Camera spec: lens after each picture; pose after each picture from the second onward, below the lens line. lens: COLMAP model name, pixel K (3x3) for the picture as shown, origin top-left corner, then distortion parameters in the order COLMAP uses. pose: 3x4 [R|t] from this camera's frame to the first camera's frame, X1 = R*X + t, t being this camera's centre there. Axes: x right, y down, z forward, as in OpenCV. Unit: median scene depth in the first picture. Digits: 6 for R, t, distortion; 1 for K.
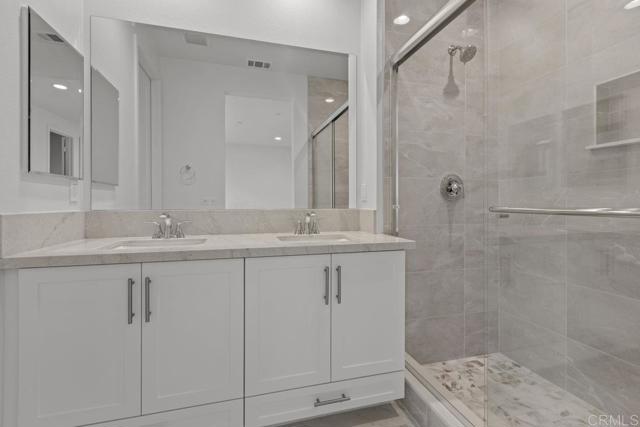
lens RADIAL K [[284.0, 0, 318.1], [0, 284.0, 209.8], [0, 0, 1]] dist [-0.001628, -0.000059]
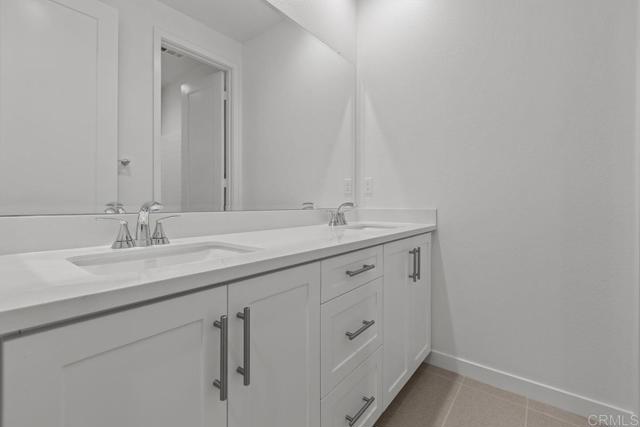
lens RADIAL K [[284.0, 0, 320.6], [0, 284.0, 213.7], [0, 0, 1]] dist [-0.001628, -0.000059]
pose [[0.808885, -0.010034, 0.587881, -0.087591], [0.003365, 0.999917, 0.012437, 0.024779], [-0.587957, -0.008081, 0.808852, 0.440928]]
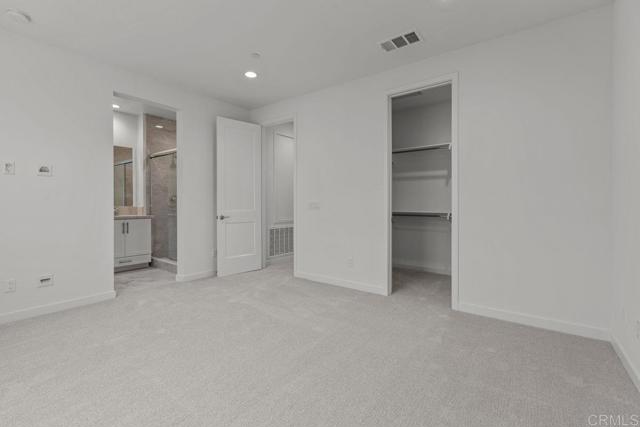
lens RADIAL K [[284.0, 0, 315.2], [0, 284.0, 207.0], [0, 0, 1]] dist [-0.001628, -0.000059]
pose [[0.795191, -0.002321, 0.606355, -0.170570], [0.002635, 0.999996, 0.000372, 0.008963], [-0.606354, 0.001302, 0.795194, -2.589359]]
